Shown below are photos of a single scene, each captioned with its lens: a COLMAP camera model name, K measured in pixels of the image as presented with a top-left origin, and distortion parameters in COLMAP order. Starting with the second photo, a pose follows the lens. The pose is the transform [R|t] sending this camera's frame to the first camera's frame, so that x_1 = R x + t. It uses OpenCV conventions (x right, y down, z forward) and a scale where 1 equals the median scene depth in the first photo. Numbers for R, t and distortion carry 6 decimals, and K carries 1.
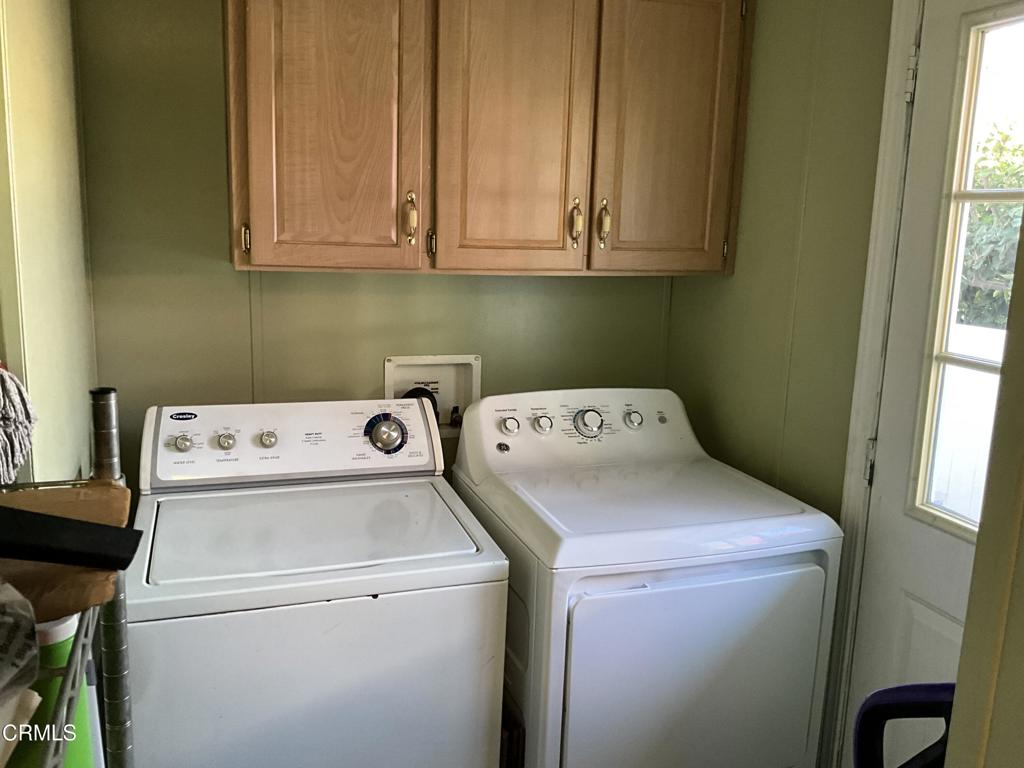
lens RADIAL K [[846.6, 0, 512.0], [0, 846.6, 384.0], [0, 0, 1]] dist [0.078100, -0.149224]
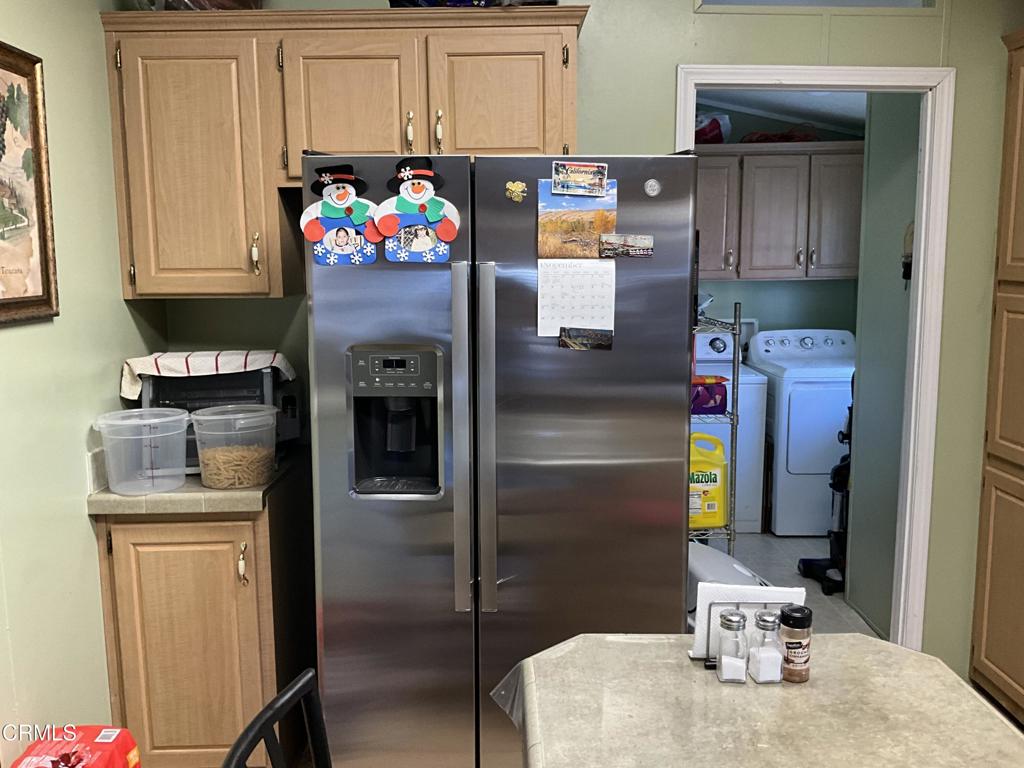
lens RADIAL K [[846.6, 0, 512.0], [0, 846.6, 384.0], [0, 0, 1]] dist [0.078100, -0.149224]
pose [[0.946941, 0.003438, -0.321388, 0.081174], [-0.016694, 0.999119, -0.038501, 0.275383], [0.320972, 0.041823, 0.946165, -1.539771]]
